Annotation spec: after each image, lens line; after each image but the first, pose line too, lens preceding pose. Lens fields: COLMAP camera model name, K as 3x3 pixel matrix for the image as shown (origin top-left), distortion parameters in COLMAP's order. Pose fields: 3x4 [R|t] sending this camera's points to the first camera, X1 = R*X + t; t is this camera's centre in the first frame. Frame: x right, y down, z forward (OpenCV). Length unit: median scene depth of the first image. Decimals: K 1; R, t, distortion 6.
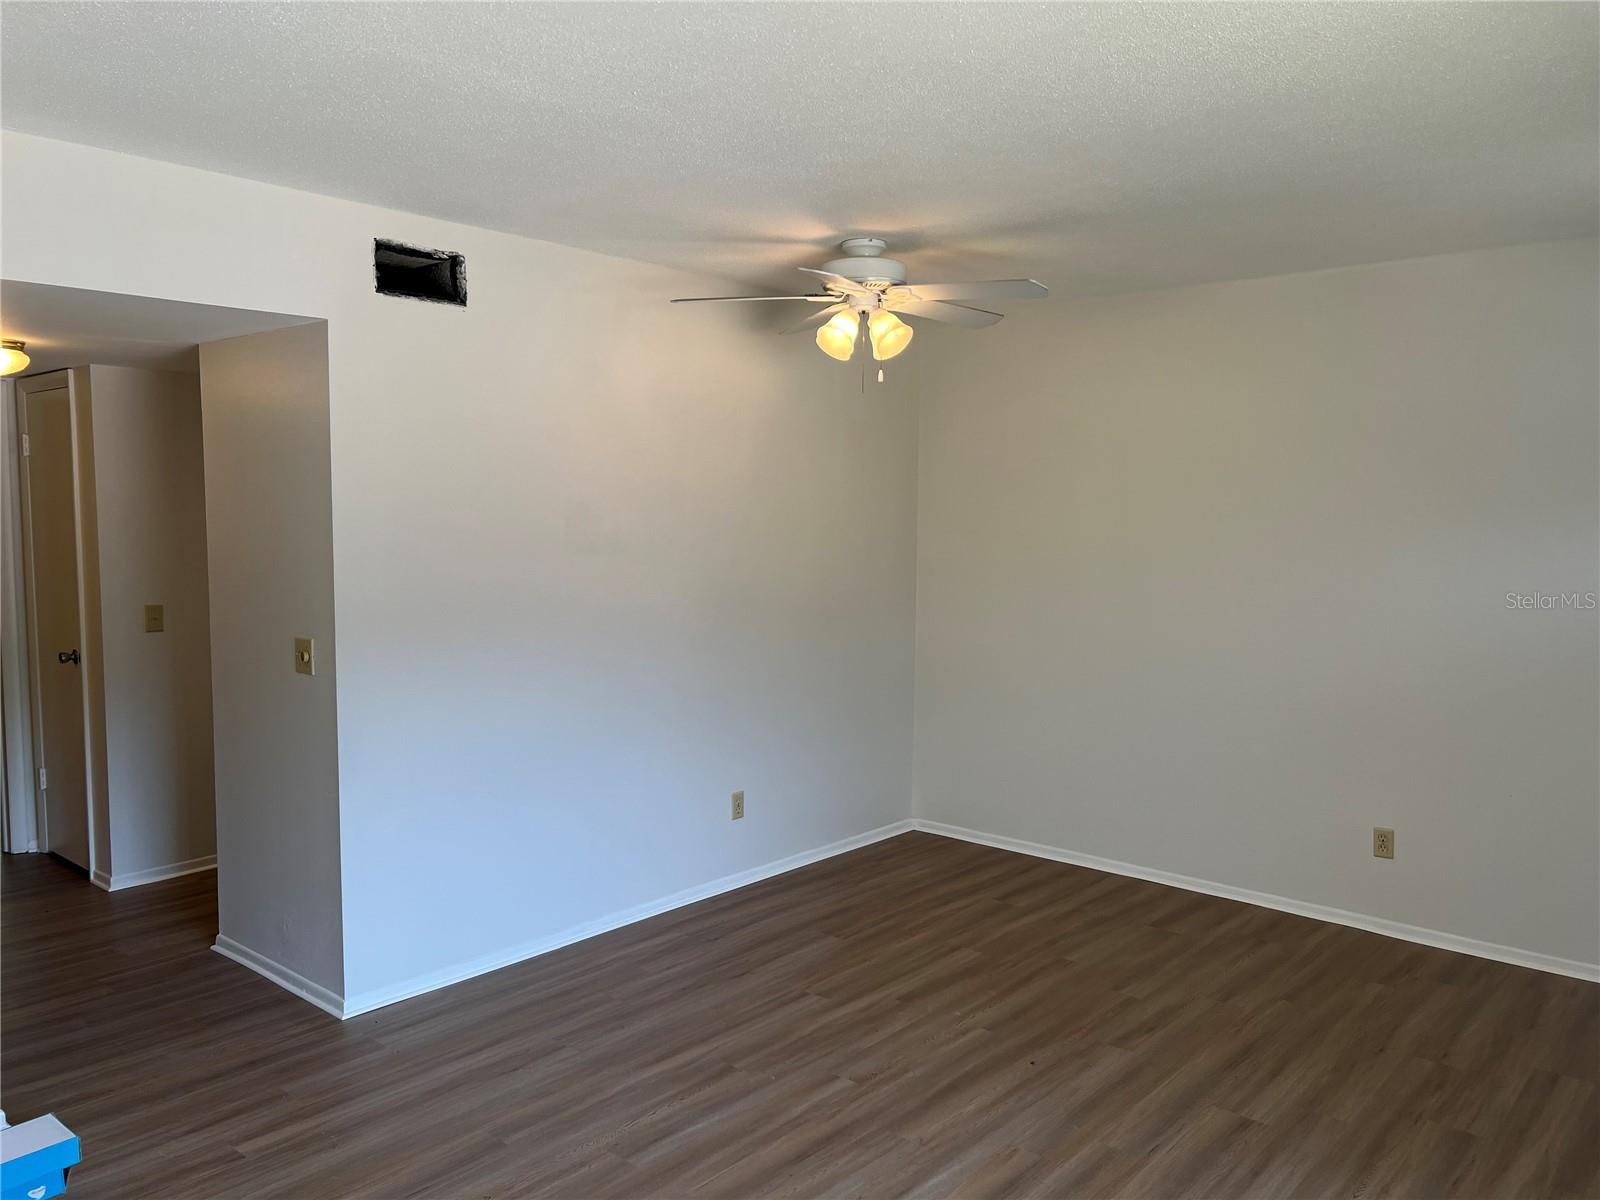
lens RADIAL K [[1213.5, 0, 804.9], [0, 1213.5, 599.8], [0, 0, 1]] dist [0.023094, -0.027154]
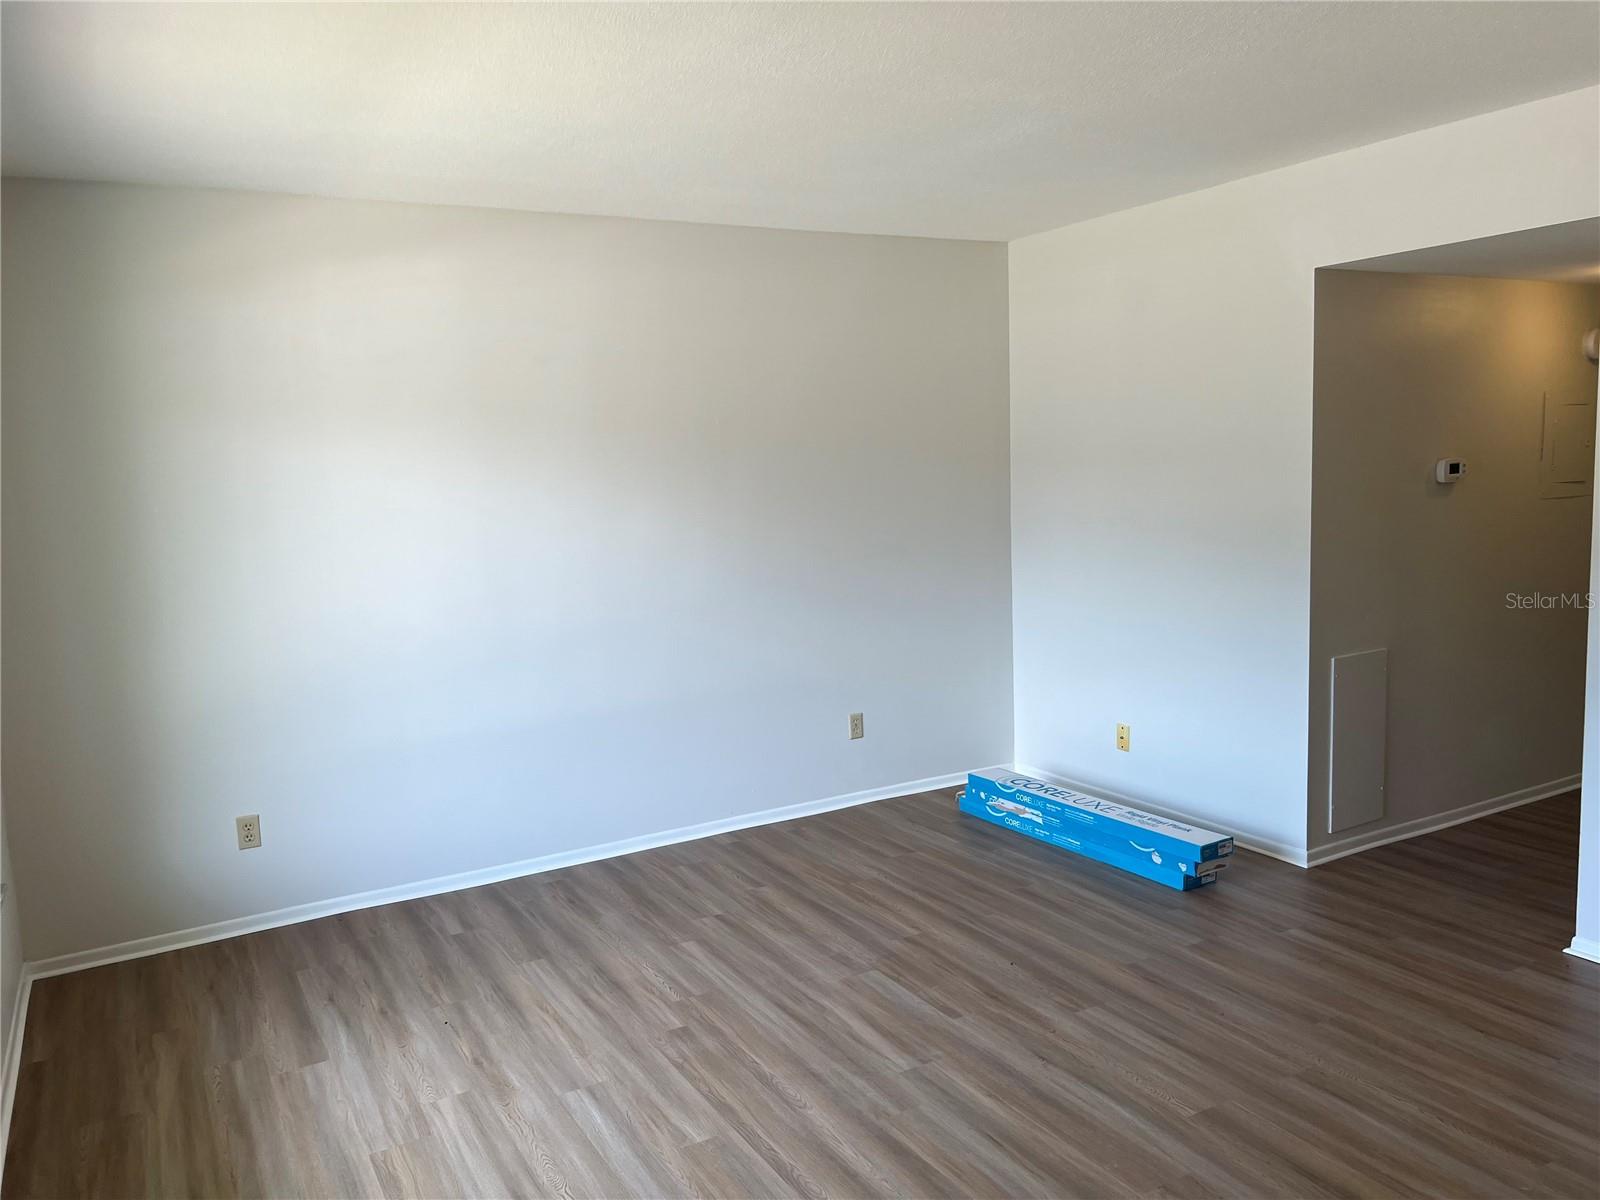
lens RADIAL K [[1213.5, 0, 806.1], [0, 1213.5, 599.8], [0, 0, 1]] dist [0.023094, -0.027154]
pose [[-0.328002, 0.122690, -0.936676, 0.737811], [-0.037671, 0.989043, 0.142741, -0.054574], [0.943926, 0.082105, -0.319786, 0.748684]]
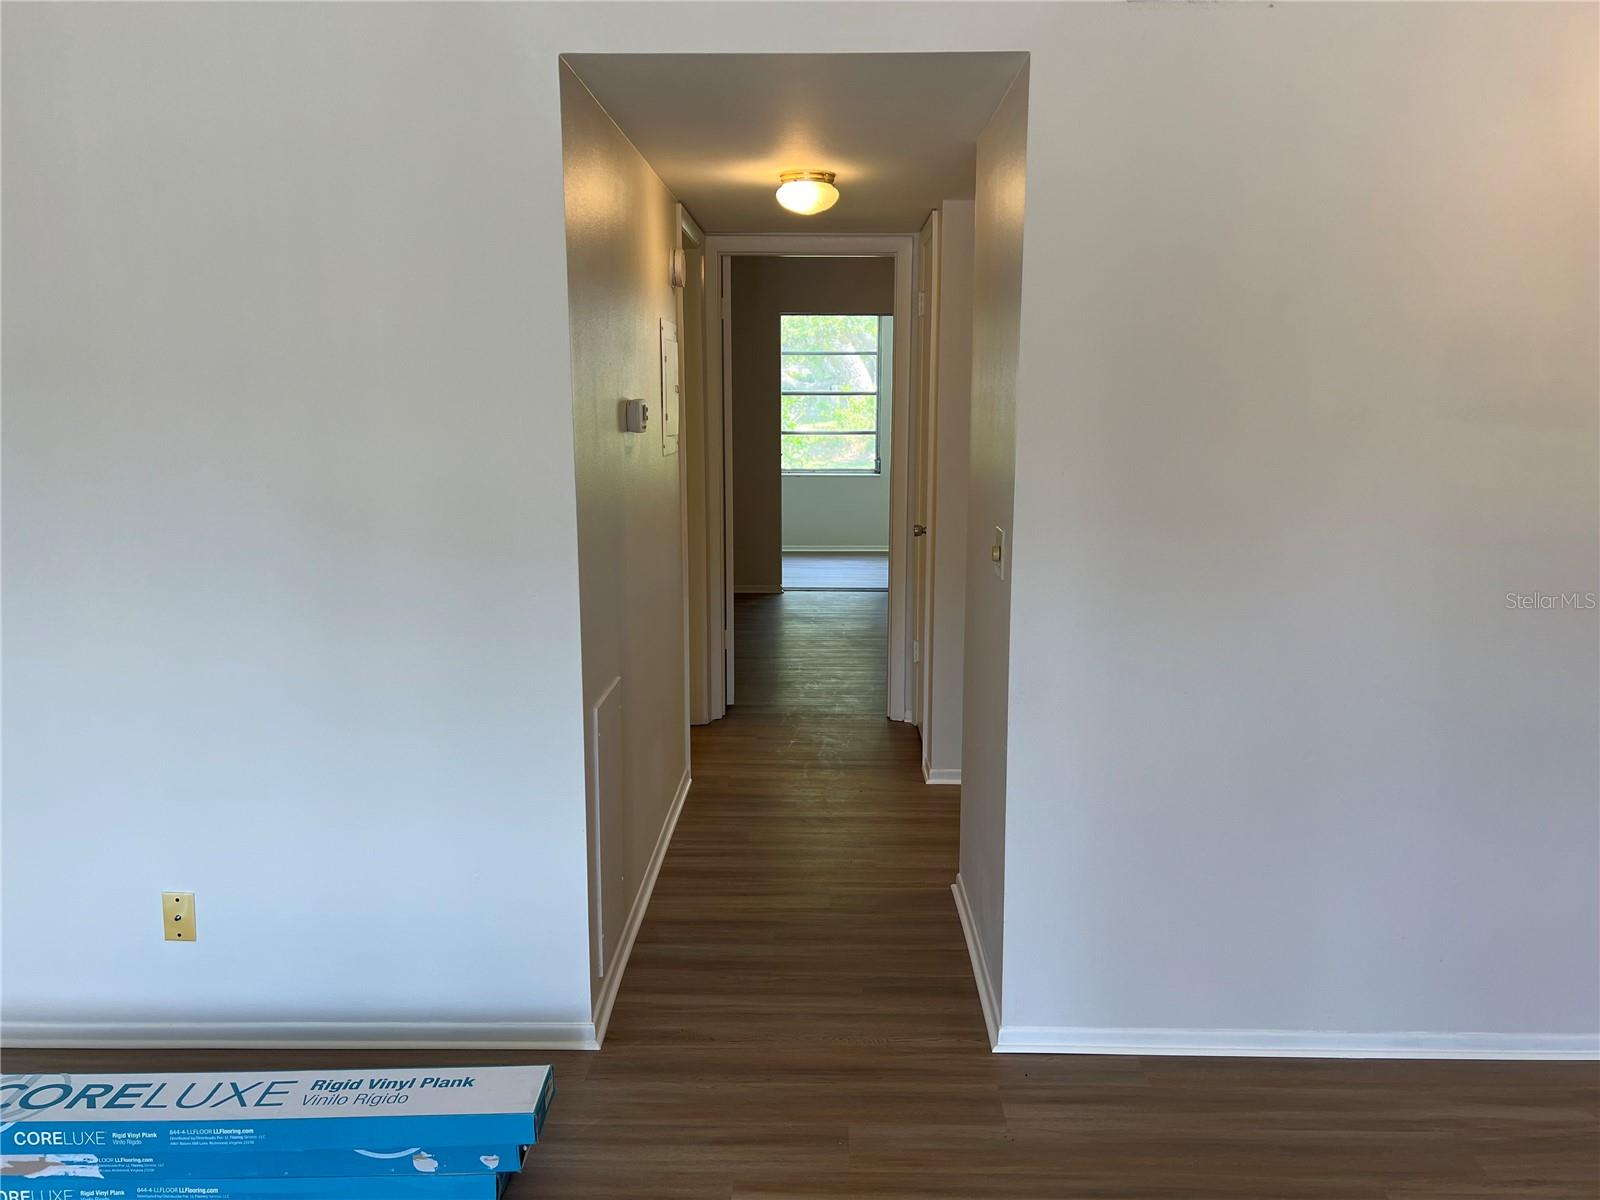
lens RADIAL K [[1213.5, 0, 801.2], [0, 1213.5, 600.2], [0, 0, 1]] dist [0.023094, -0.027154]
pose [[0.638276, 0.125175, -0.759562, 0.072397], [-0.052659, 0.991480, 0.119144, -0.006474], [0.768005, -0.036049, 0.639429, 0.472533]]
